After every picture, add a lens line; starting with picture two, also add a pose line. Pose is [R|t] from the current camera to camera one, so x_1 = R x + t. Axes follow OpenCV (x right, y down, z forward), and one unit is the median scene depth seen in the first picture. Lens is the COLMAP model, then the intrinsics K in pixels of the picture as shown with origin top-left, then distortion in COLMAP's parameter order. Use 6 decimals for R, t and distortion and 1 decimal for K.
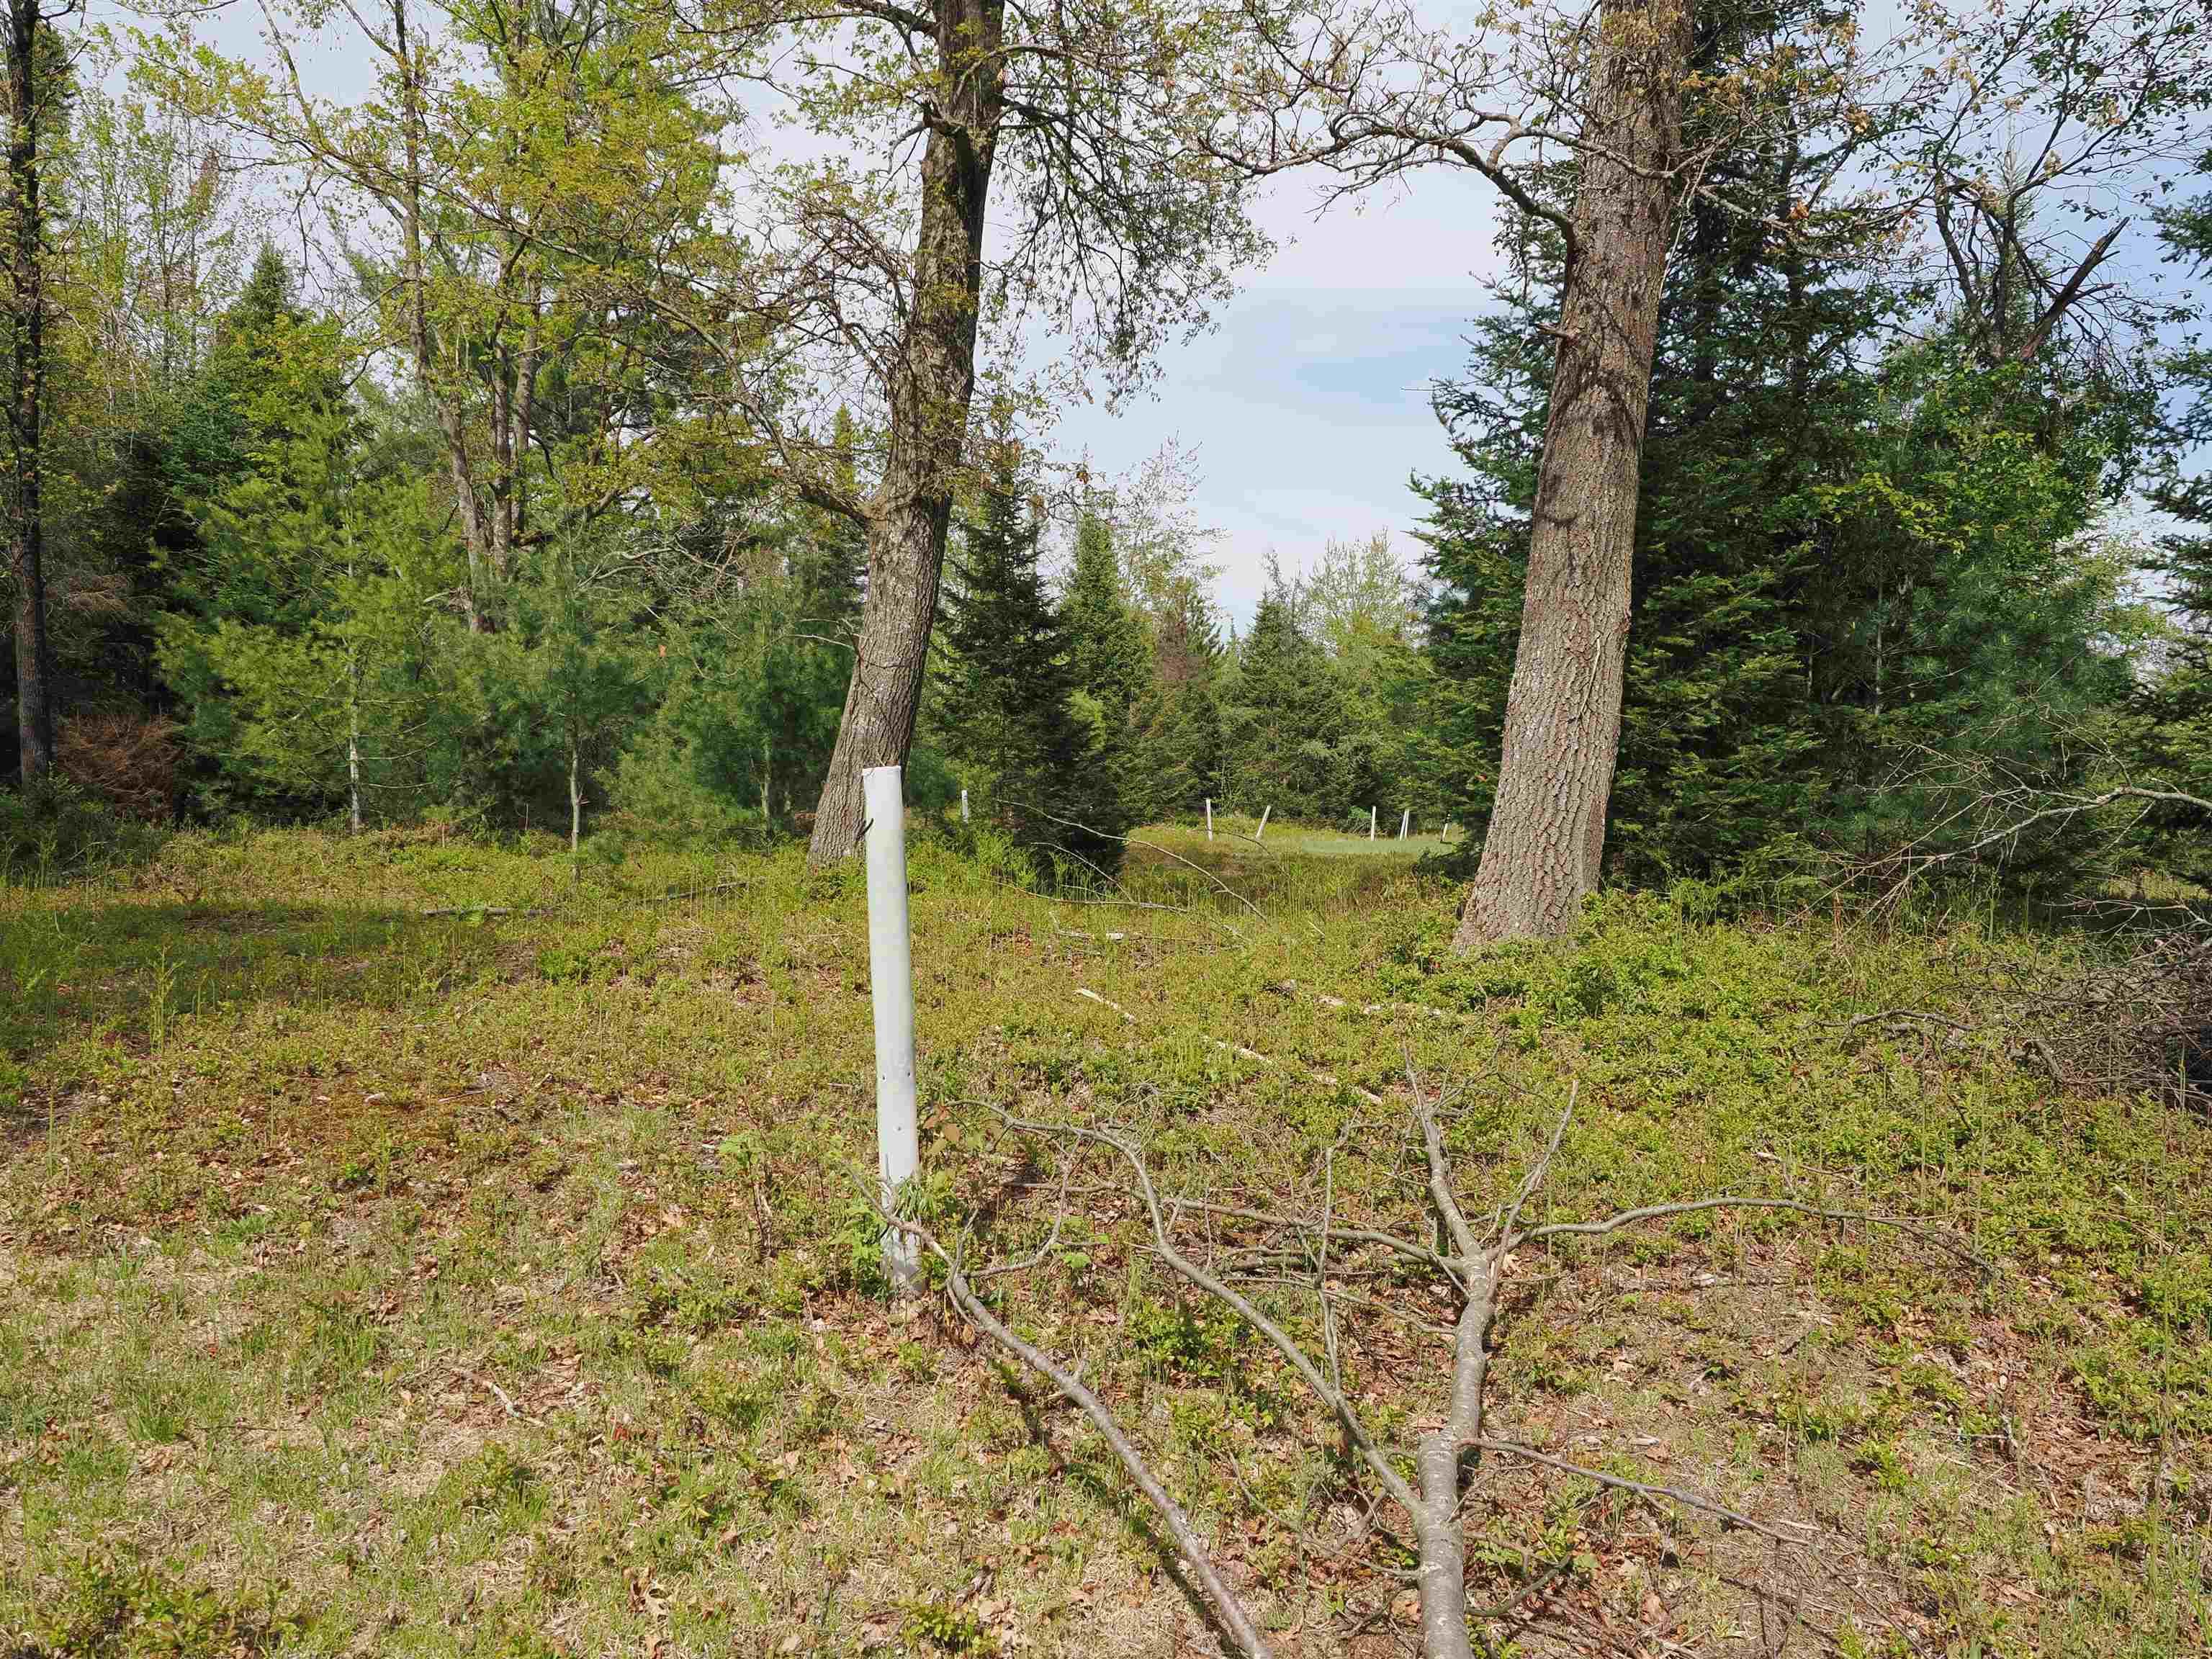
lens RADIAL K [[1593.5, 0, 1106.0], [0, 1593.5, 829.5], [0, 0, 1]] dist [0.006384, -0.010054]
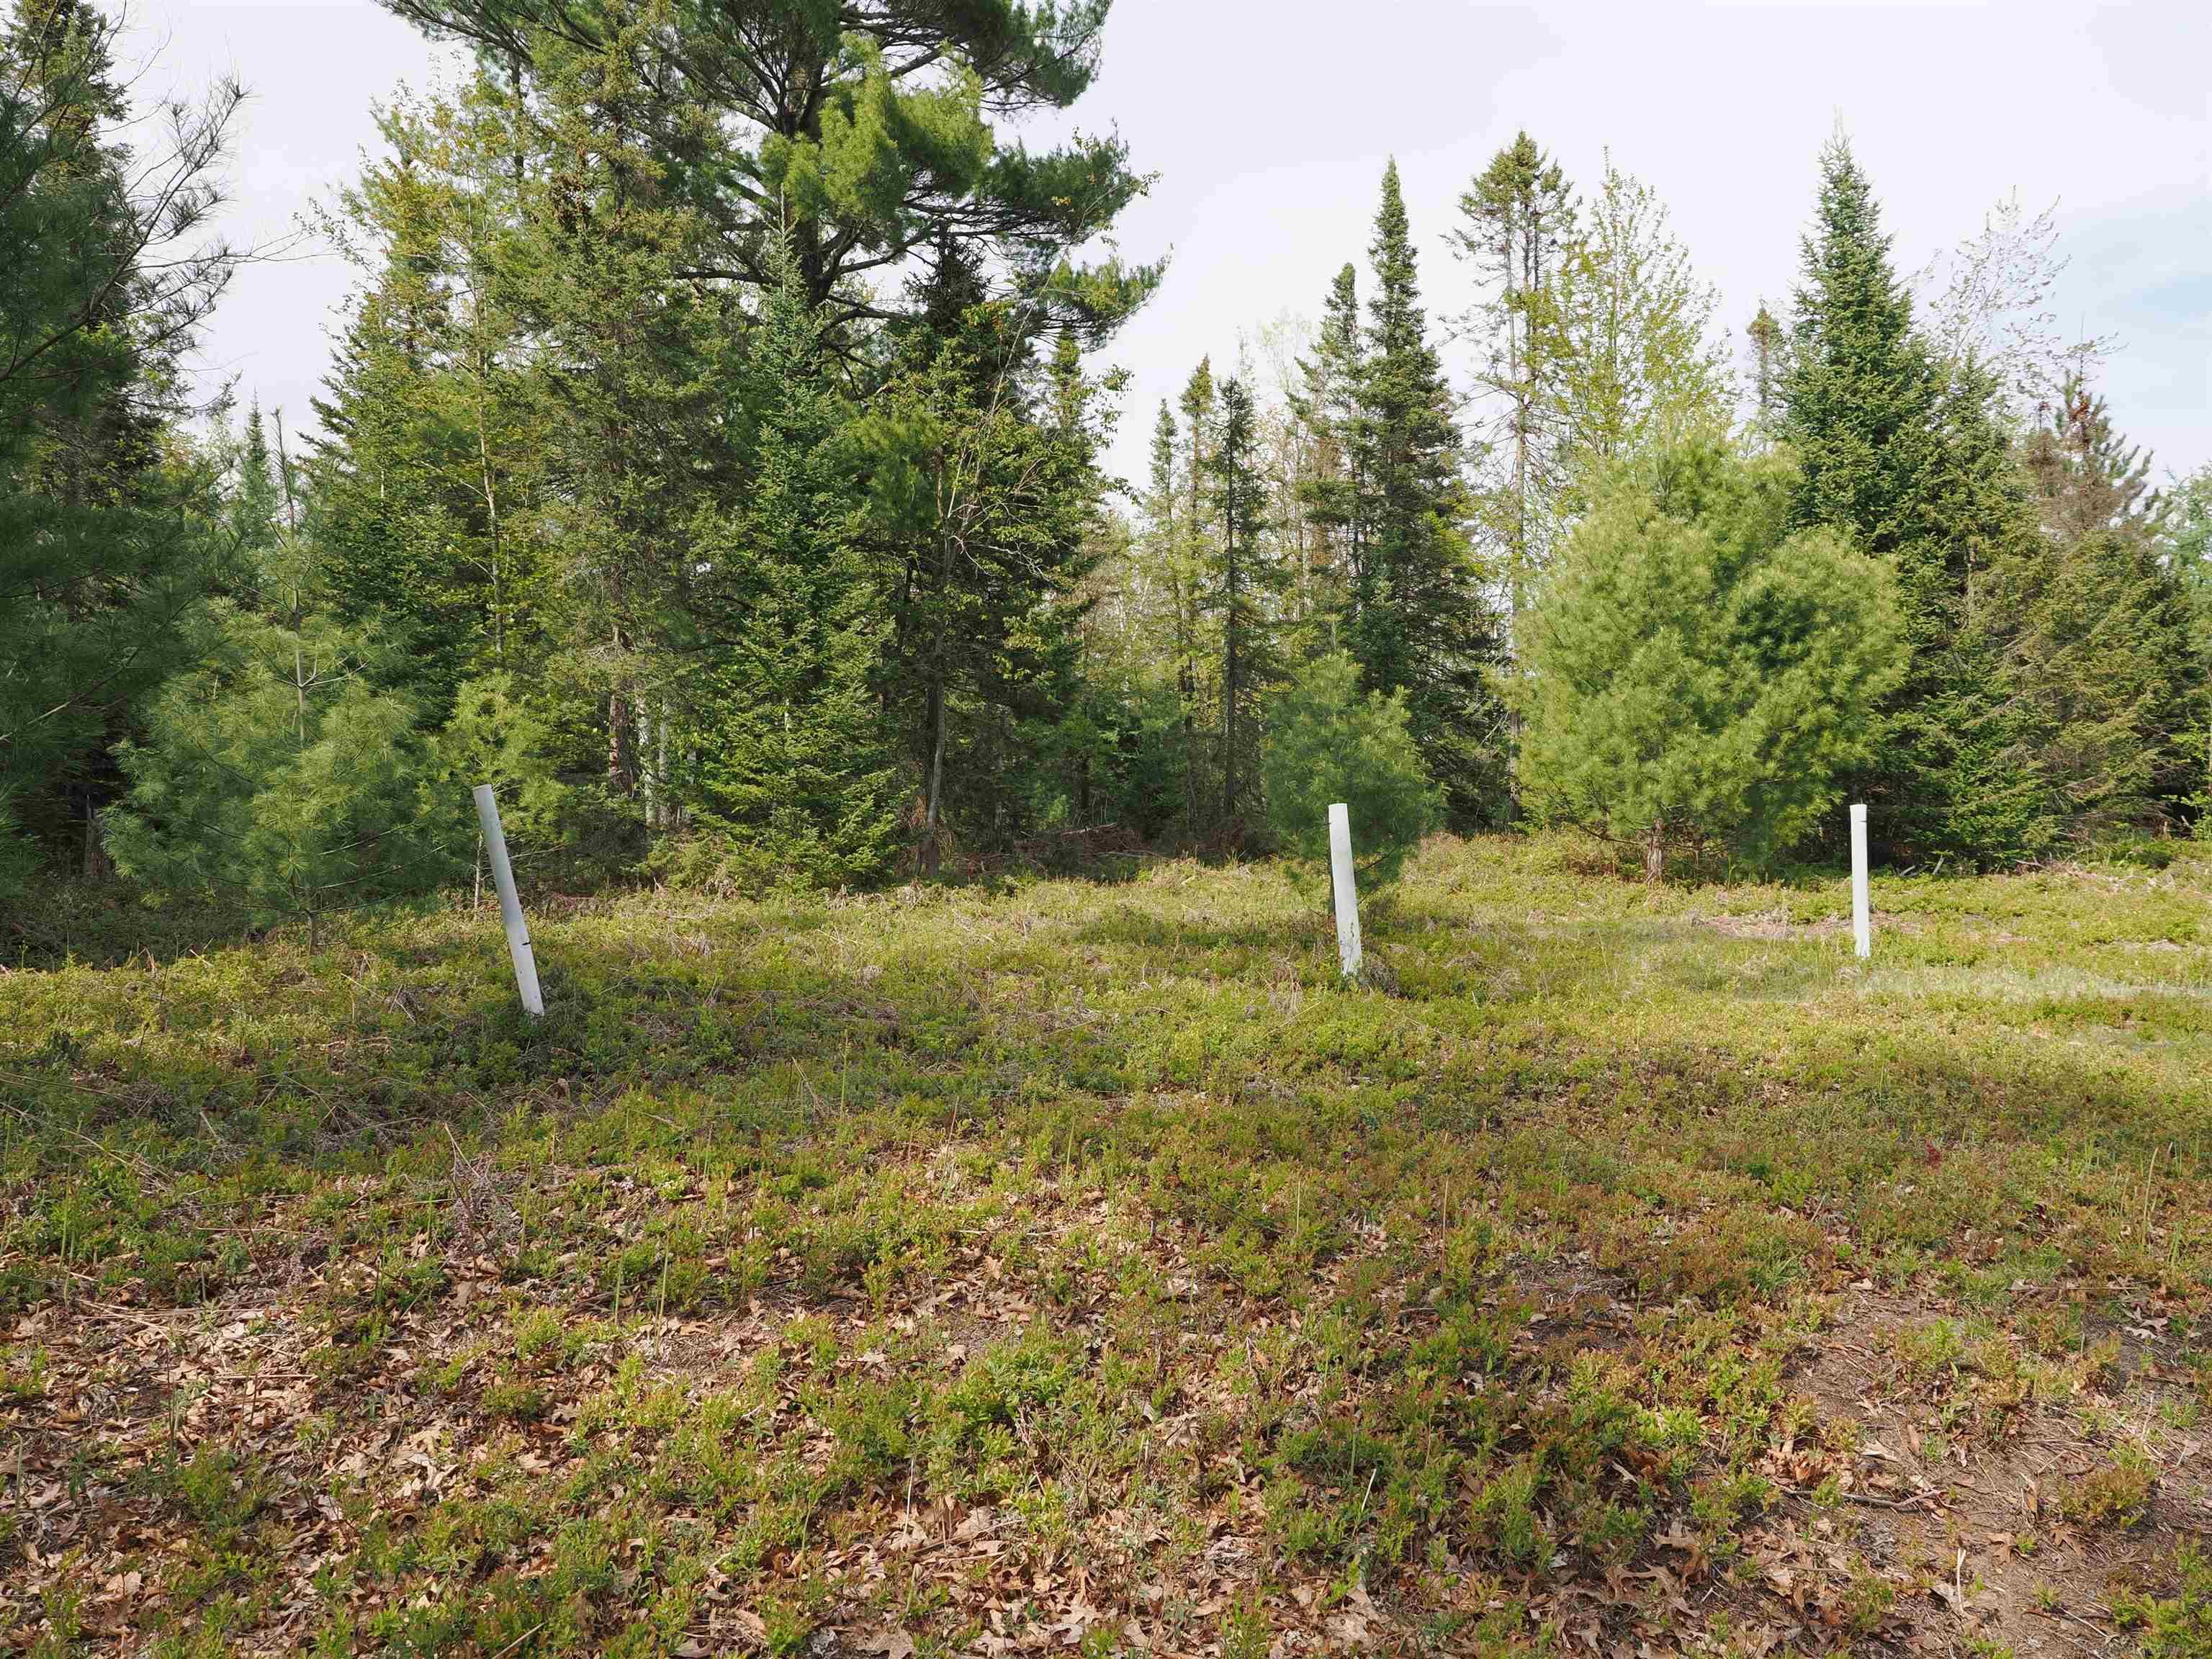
lens RADIAL K [[1593.5, 0, 1106.0], [0, 1593.5, 829.5], [0, 0, 1]] dist [0.006384, -0.010054]
pose [[0.892132, -0.036437, -0.450302, -0.000289], [0.031717, 0.999334, -0.018027, -0.011429], [0.450659, 0.001800, 0.892694, 0.482304]]
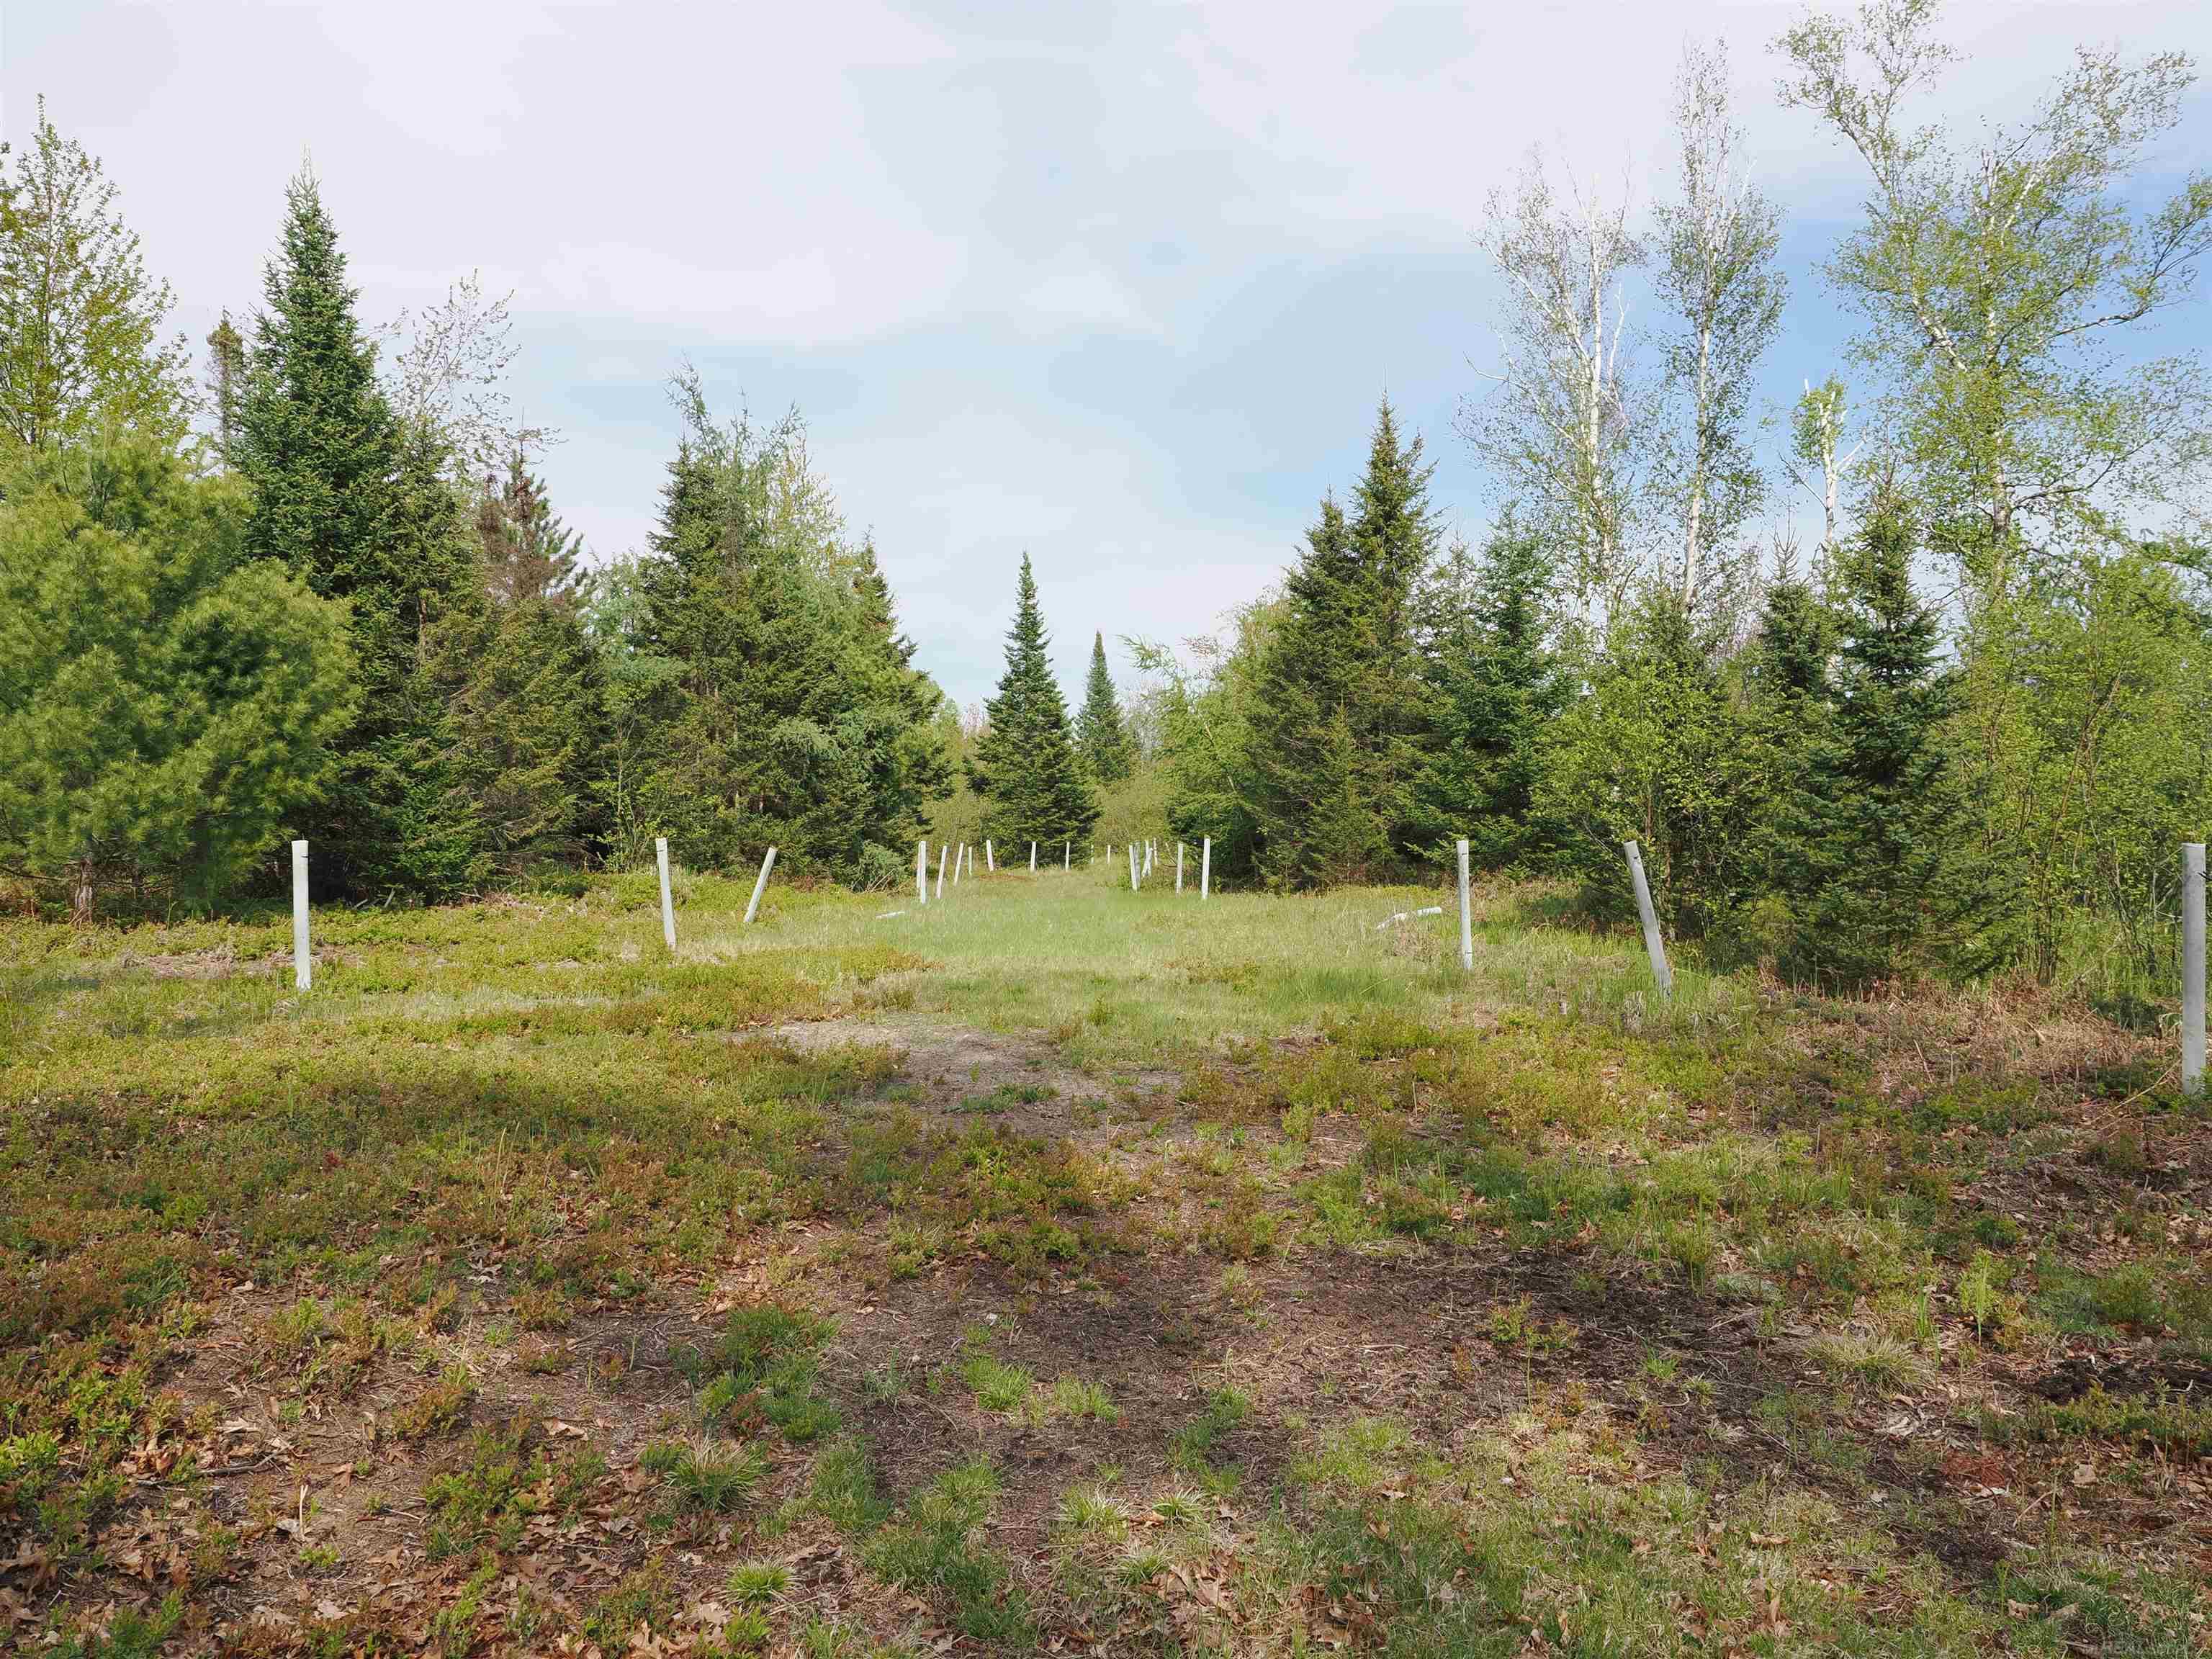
lens RADIAL K [[1593.5, 0, 1106.0], [0, 1593.5, 829.5], [0, 0, 1]] dist [0.006384, -0.010054]
pose [[0.909386, -0.027754, 0.415027, 0.002882], [0.033931, 0.999396, -0.007517, -0.011558], [-0.414567, 0.020918, 0.909778, 0.474384]]
